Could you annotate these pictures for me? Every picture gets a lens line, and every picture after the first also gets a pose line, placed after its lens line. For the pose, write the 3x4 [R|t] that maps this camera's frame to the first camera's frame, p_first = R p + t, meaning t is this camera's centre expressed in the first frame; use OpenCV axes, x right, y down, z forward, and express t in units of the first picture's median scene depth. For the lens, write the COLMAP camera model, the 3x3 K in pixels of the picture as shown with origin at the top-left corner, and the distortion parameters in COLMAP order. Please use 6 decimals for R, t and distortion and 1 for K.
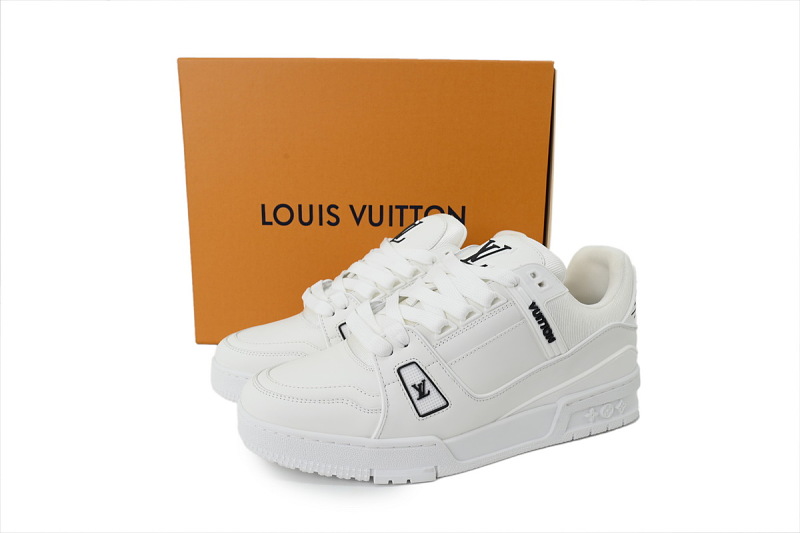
lens RADIAL K [[536.1, 0, 400.0], [0, 536.1, 266.5], [0, 0, 1]] dist [-0.002138, -0.000443]
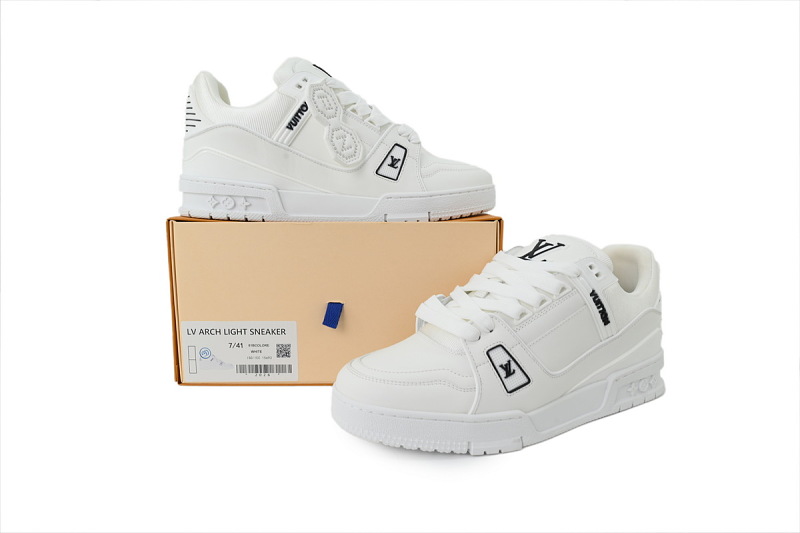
lens RADIAL K [[536.1, 0, 400.0], [0, 536.1, 266.5], [0, 0, 1]] dist [-0.002138, -0.000443]
pose [[0.990417, -0.018791, 0.136827, -0.327402], [0.023761, 0.999112, -0.034784, 0.046730], [-0.136052, 0.037701, 0.989984, -0.093277]]
